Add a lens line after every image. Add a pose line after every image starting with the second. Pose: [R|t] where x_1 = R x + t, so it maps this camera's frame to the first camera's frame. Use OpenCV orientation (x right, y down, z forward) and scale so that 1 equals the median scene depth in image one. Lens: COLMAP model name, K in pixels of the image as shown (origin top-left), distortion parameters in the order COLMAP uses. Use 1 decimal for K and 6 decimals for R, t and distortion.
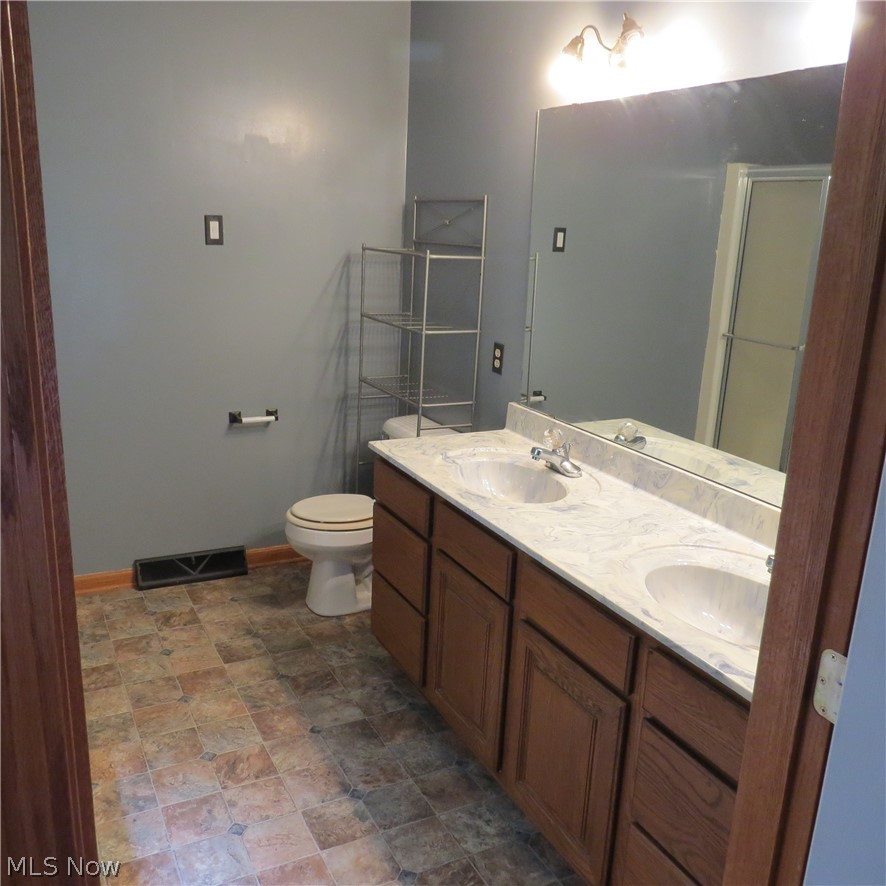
lens RADIAL K [[838.5, 0, 438.1], [0, 838.5, 443.6], [0, 0, 1]] dist [-0.019087, 0.000000]
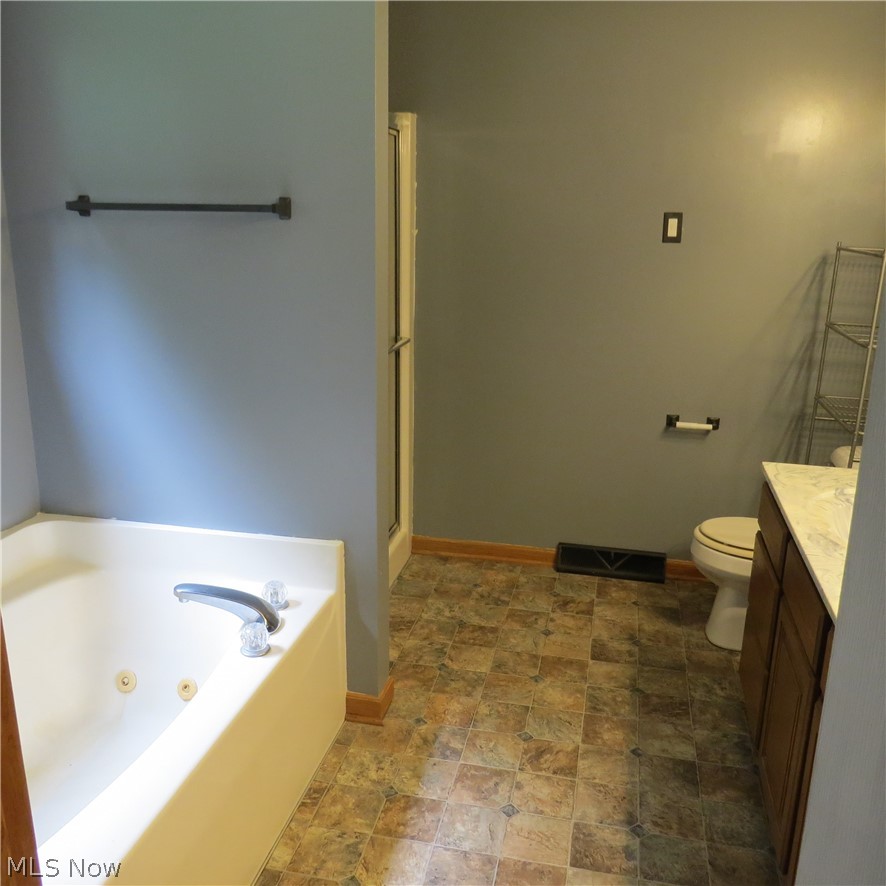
lens RADIAL K [[838.5, 0, 440.1], [0, 838.5, 442.6], [0, 0, 1]] dist [-0.019087, 0.000000]
pose [[0.773900, 0.148233, -0.615715, 0.178996], [-0.155698, 0.986916, 0.041901, -0.005867], [0.613870, 0.063438, 0.786854, 0.086132]]
